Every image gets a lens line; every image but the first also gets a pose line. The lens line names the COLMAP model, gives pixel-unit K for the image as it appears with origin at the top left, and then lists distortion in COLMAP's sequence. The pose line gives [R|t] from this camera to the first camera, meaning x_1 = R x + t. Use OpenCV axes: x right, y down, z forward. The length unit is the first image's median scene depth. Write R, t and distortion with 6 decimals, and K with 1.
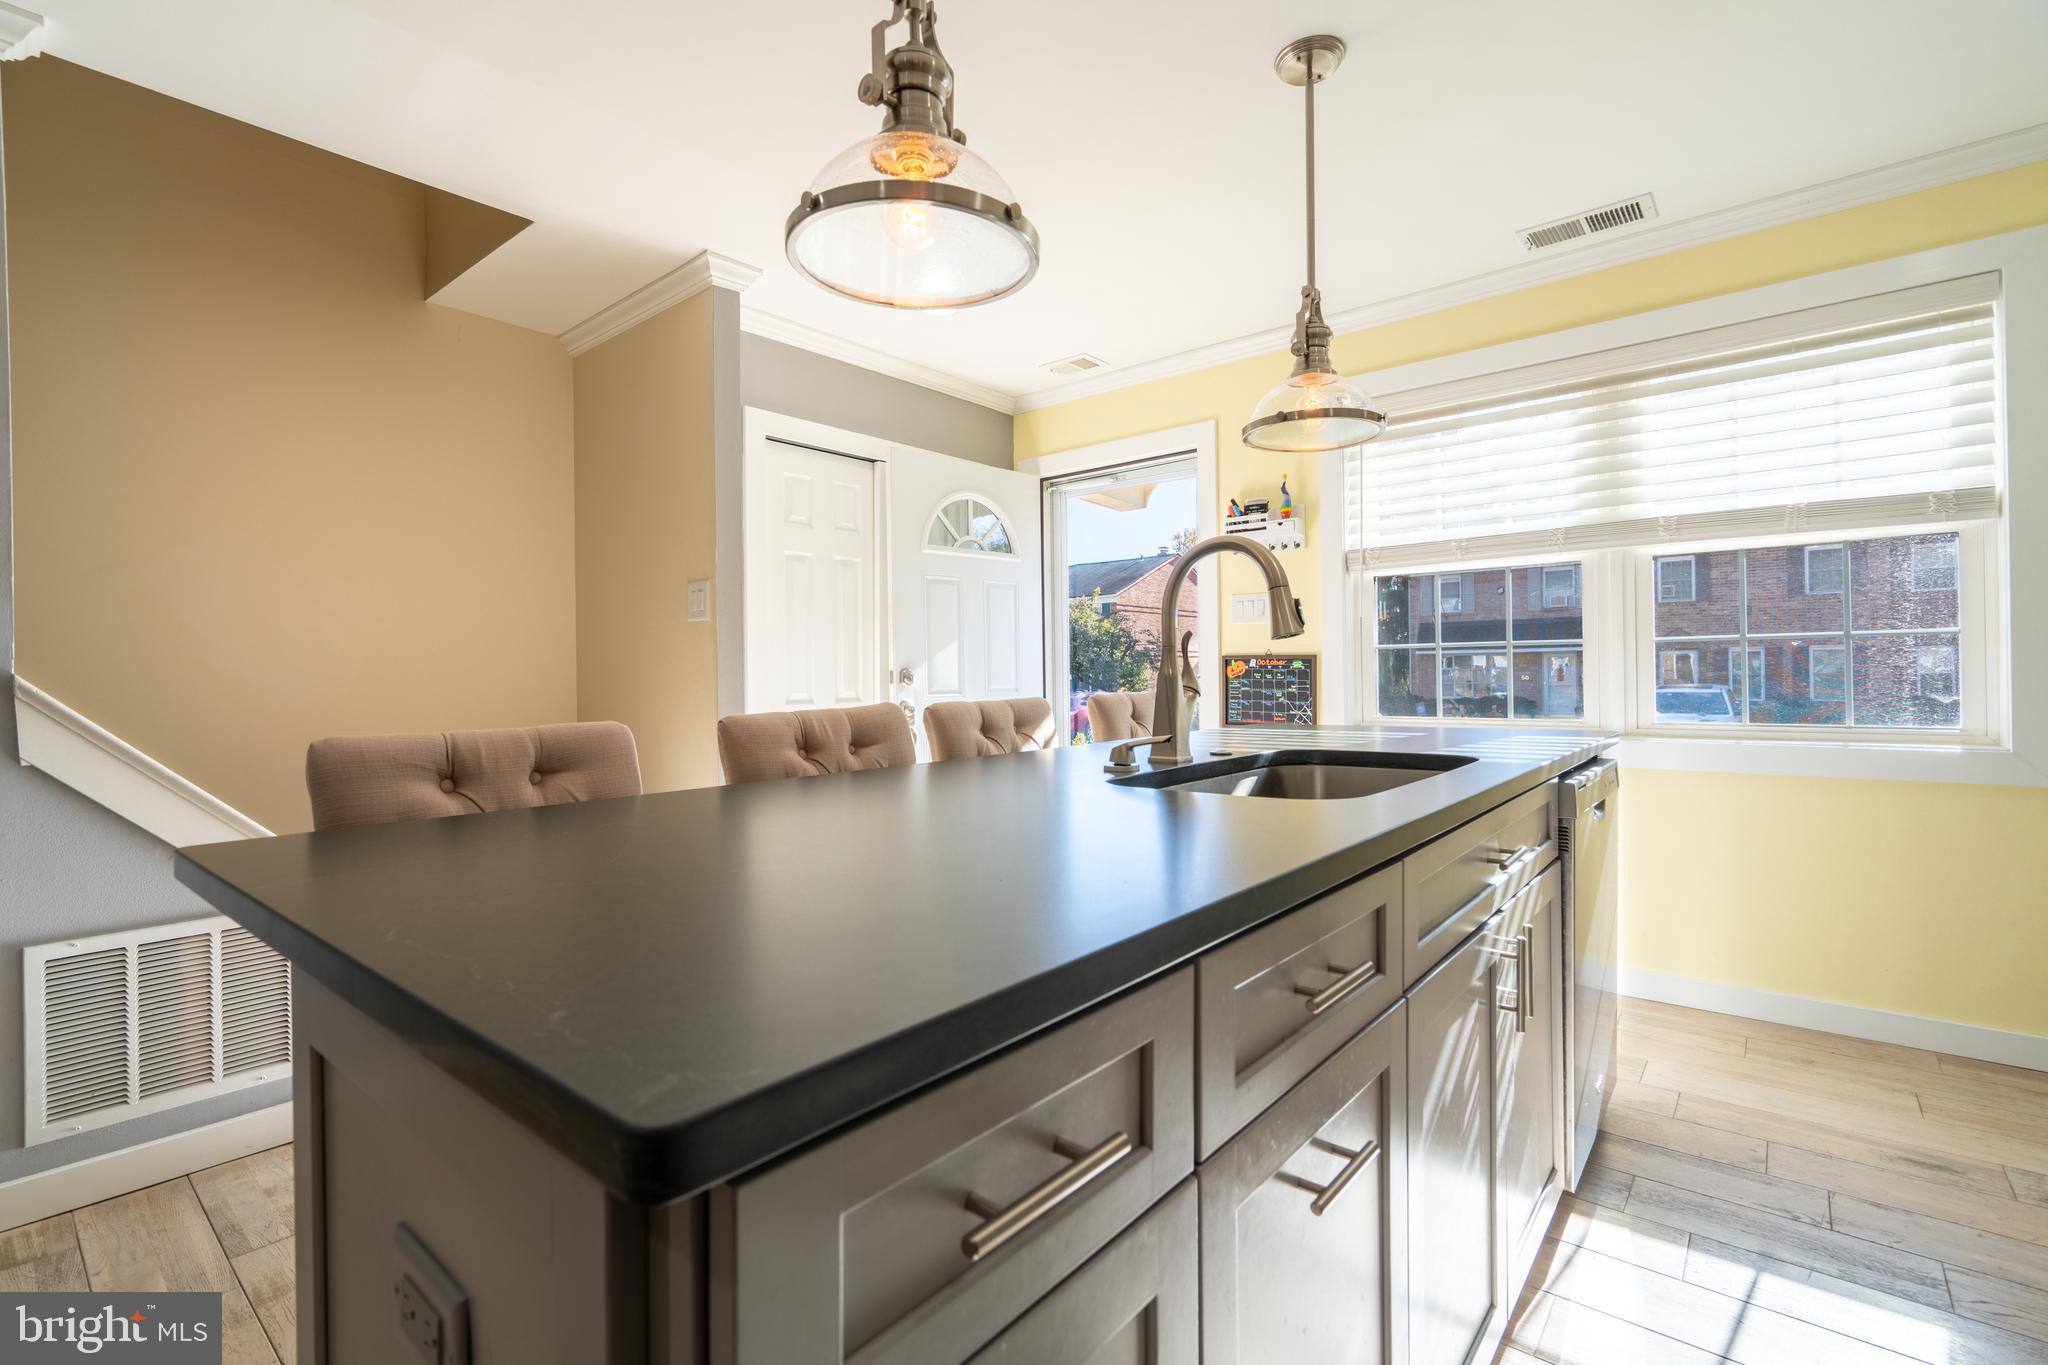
lens RADIAL K [[920.1, 0, 1013.2], [0, 920.1, 674.1], [0, 0, 1]] dist [-0.007311, 0.003738]
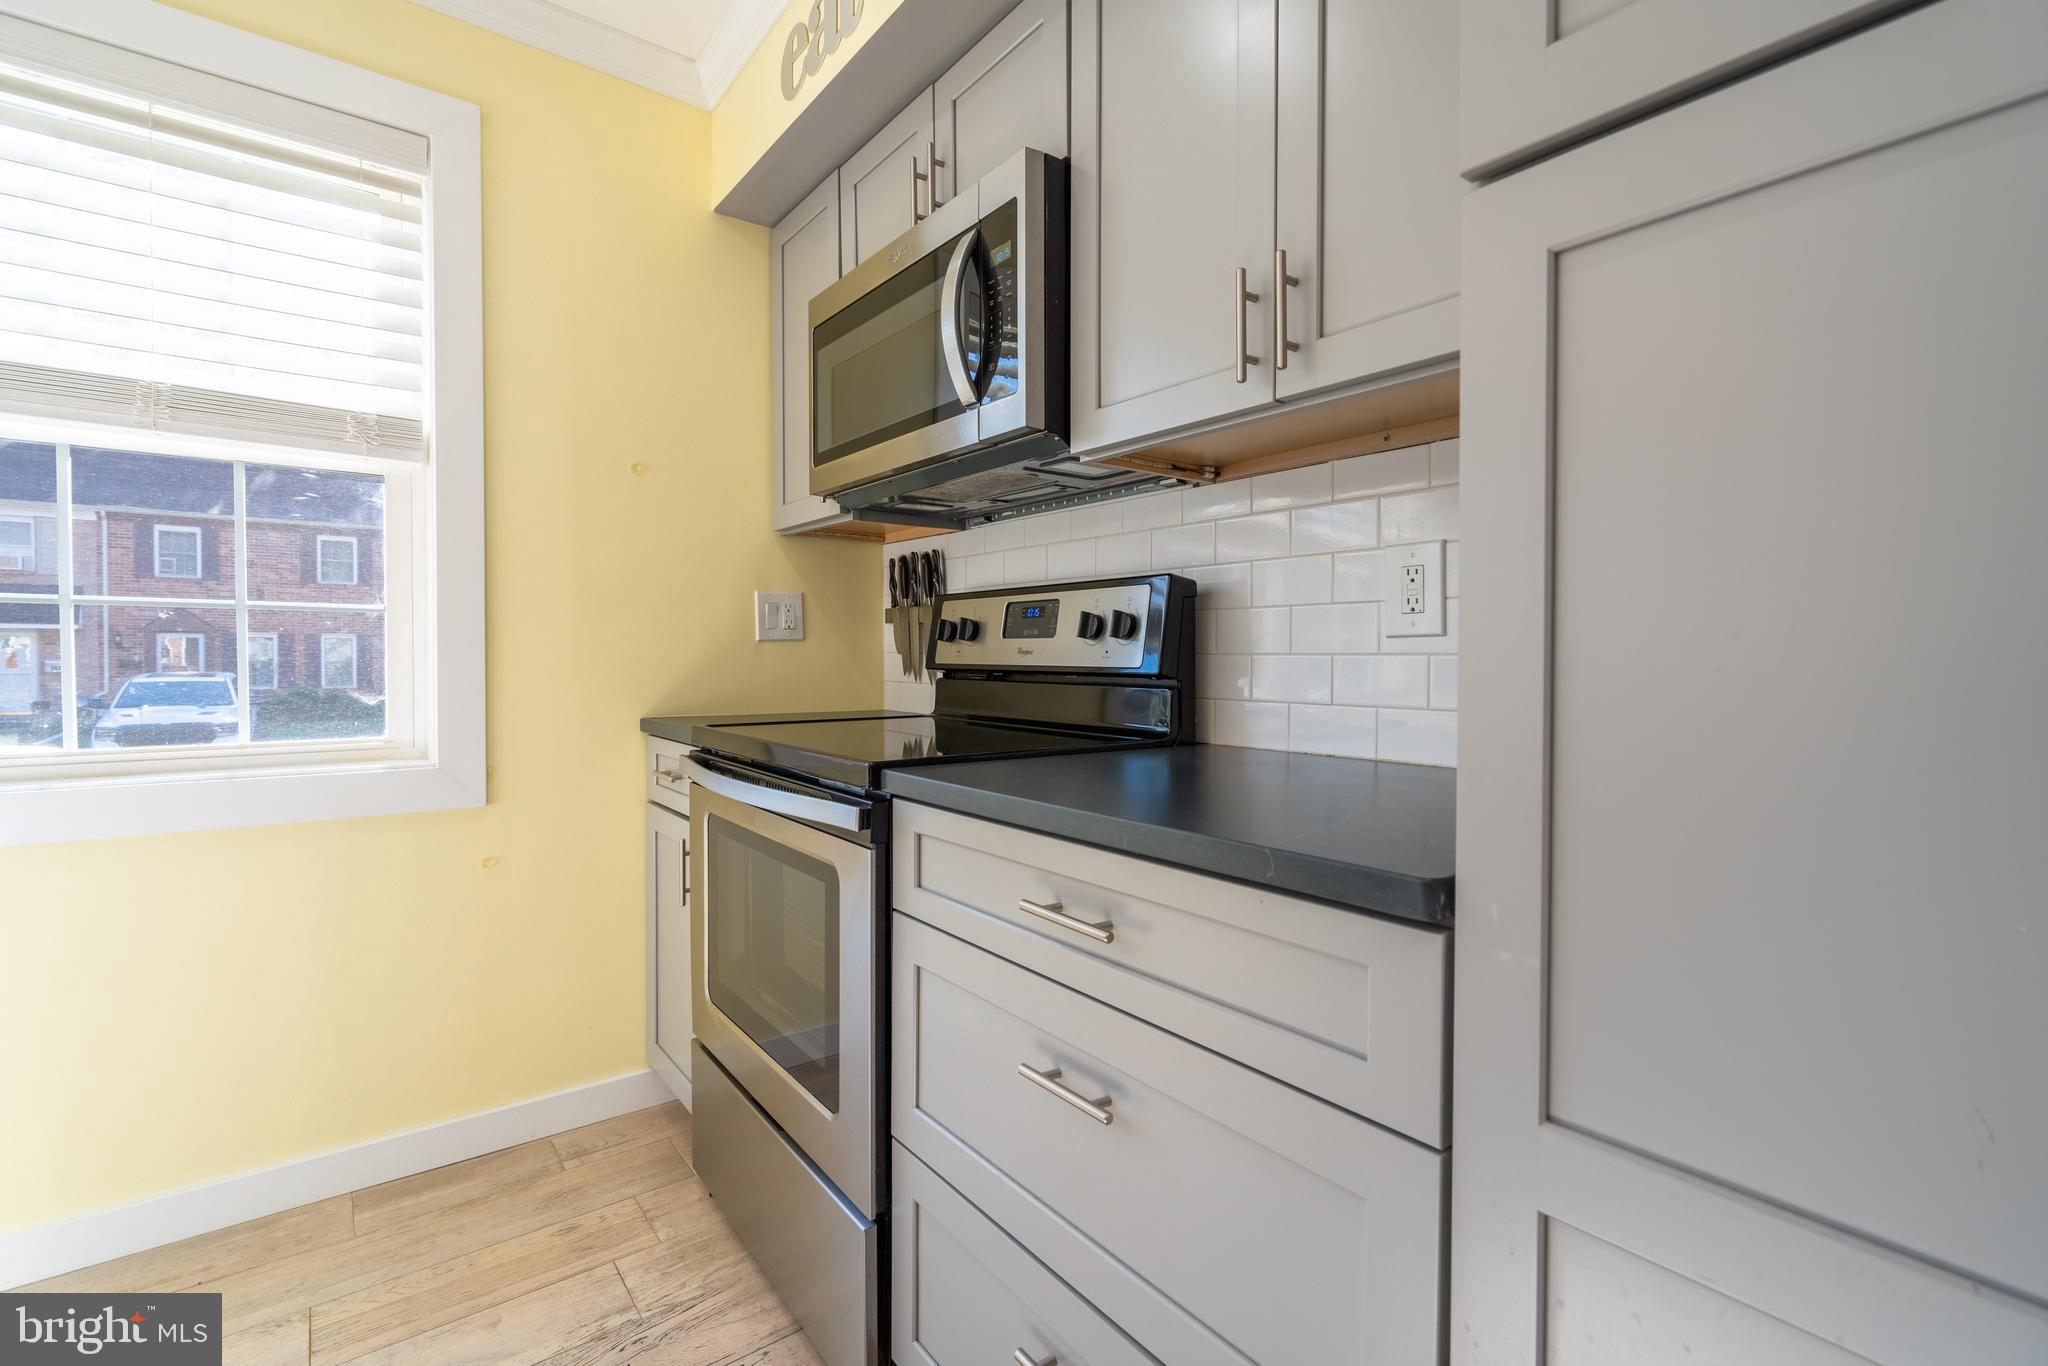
lens RADIAL K [[920.1, 0, 1013.2], [0, 920.1, 674.6], [0, 0, 1]] dist [-0.007311, 0.003738]
pose [[0.214745, -0.005607, 0.976654, 0.423924], [-0.009187, 0.999928, 0.007761, -0.003871], [-0.976627, -0.010640, 0.214678, 0.348792]]
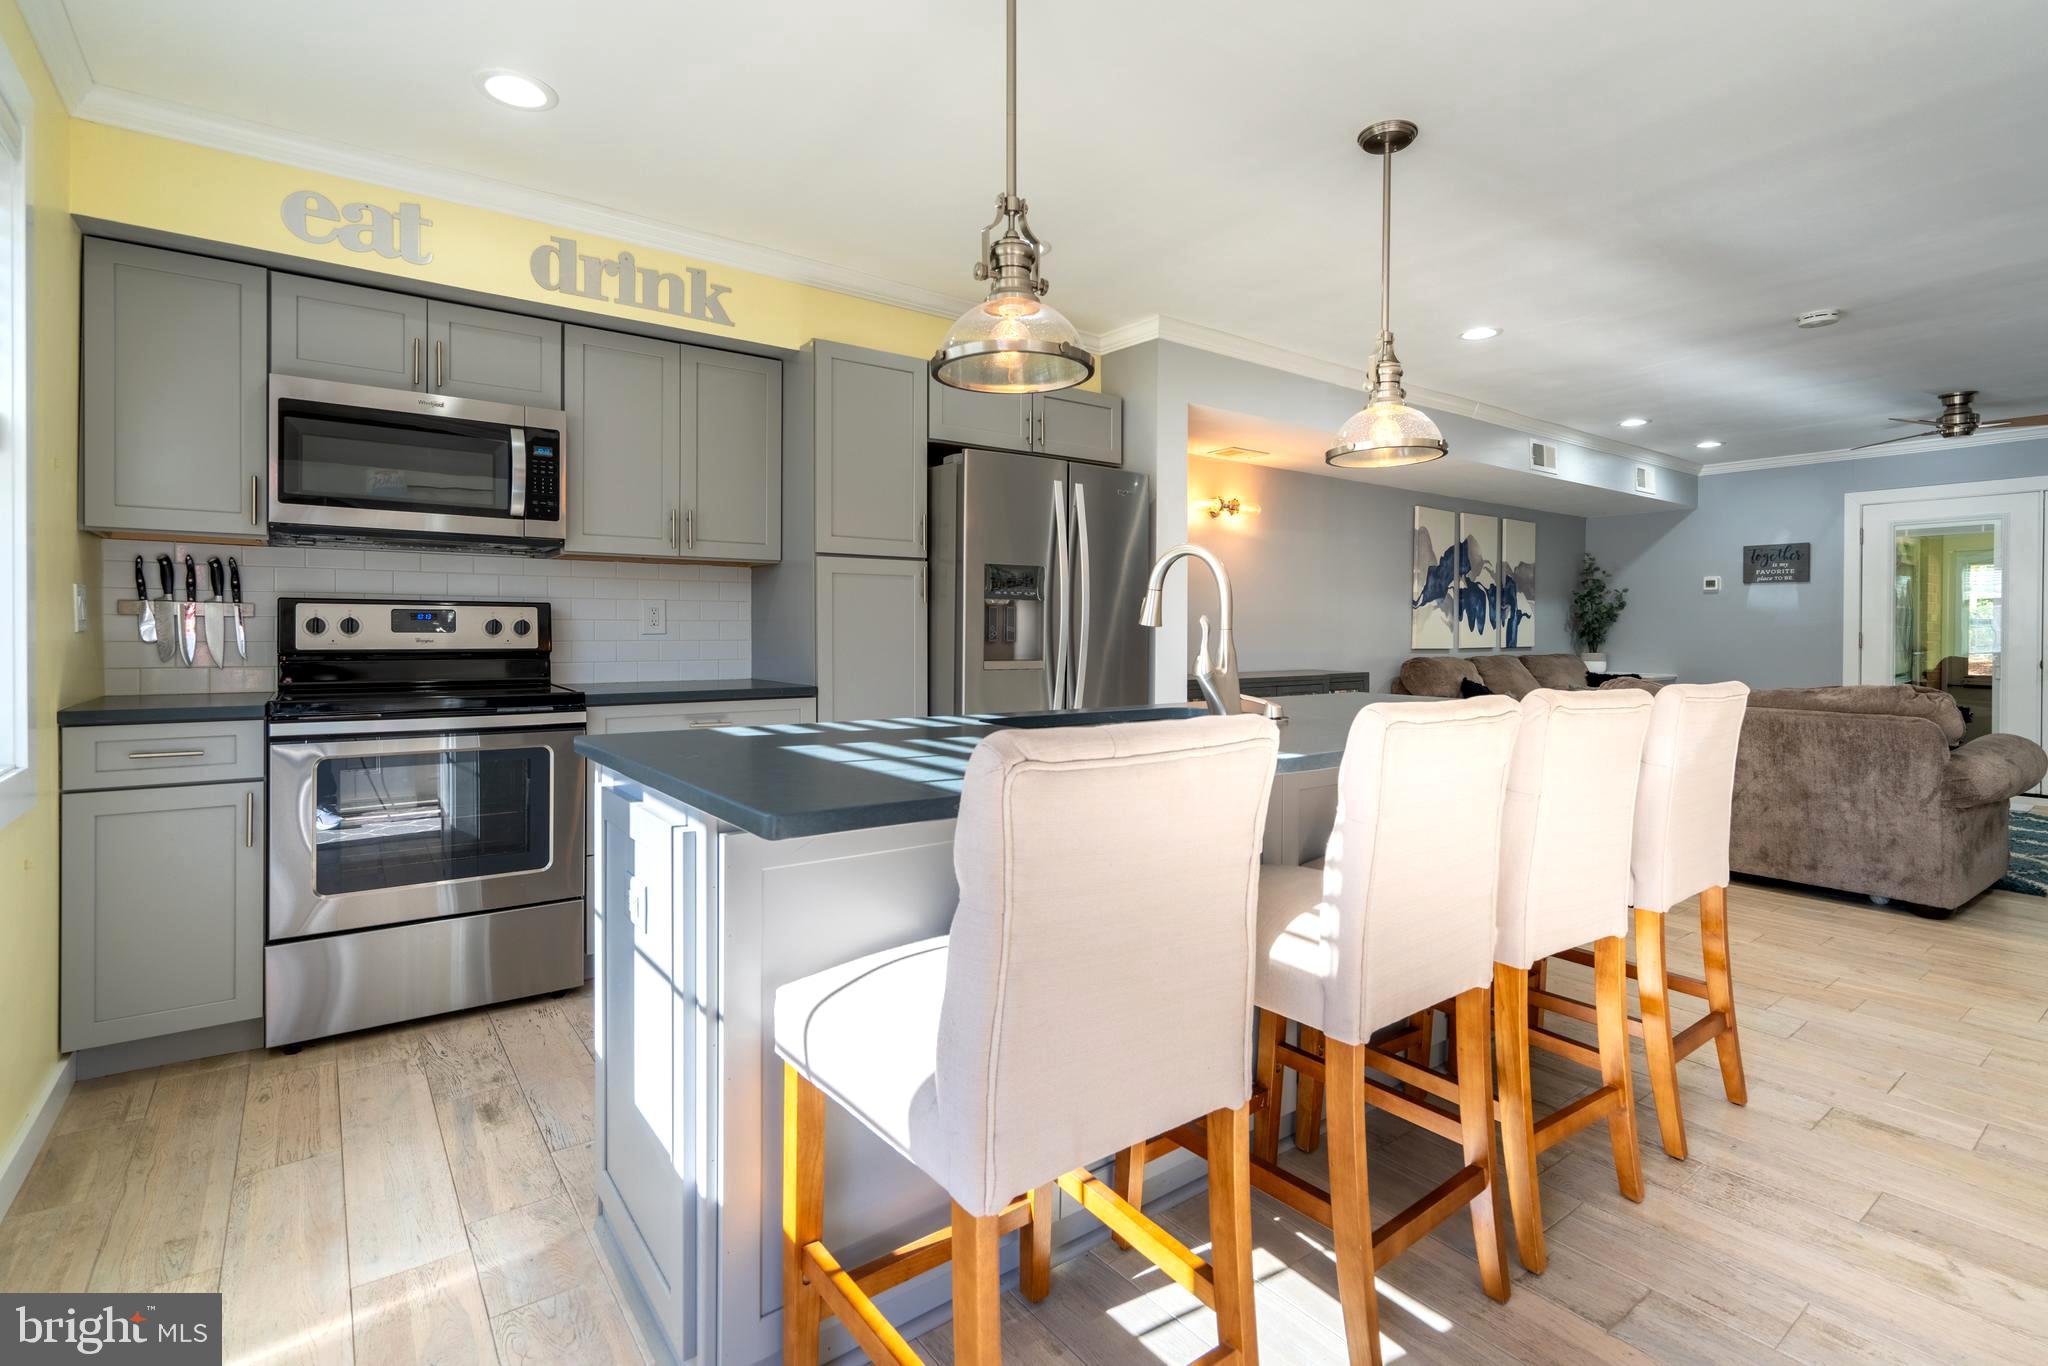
lens RADIAL K [[956.0, 0, 1032.1], [0, 956.0, 640.3], [0, 0, 1]] dist [-0.003992, 0.004375]
pose [[-0.975883, 0.009550, 0.218085, 0.099719], [0.010488, 0.999940, 0.003143, -0.012956], [-0.218042, 0.005355, -0.975925, 1.544204]]
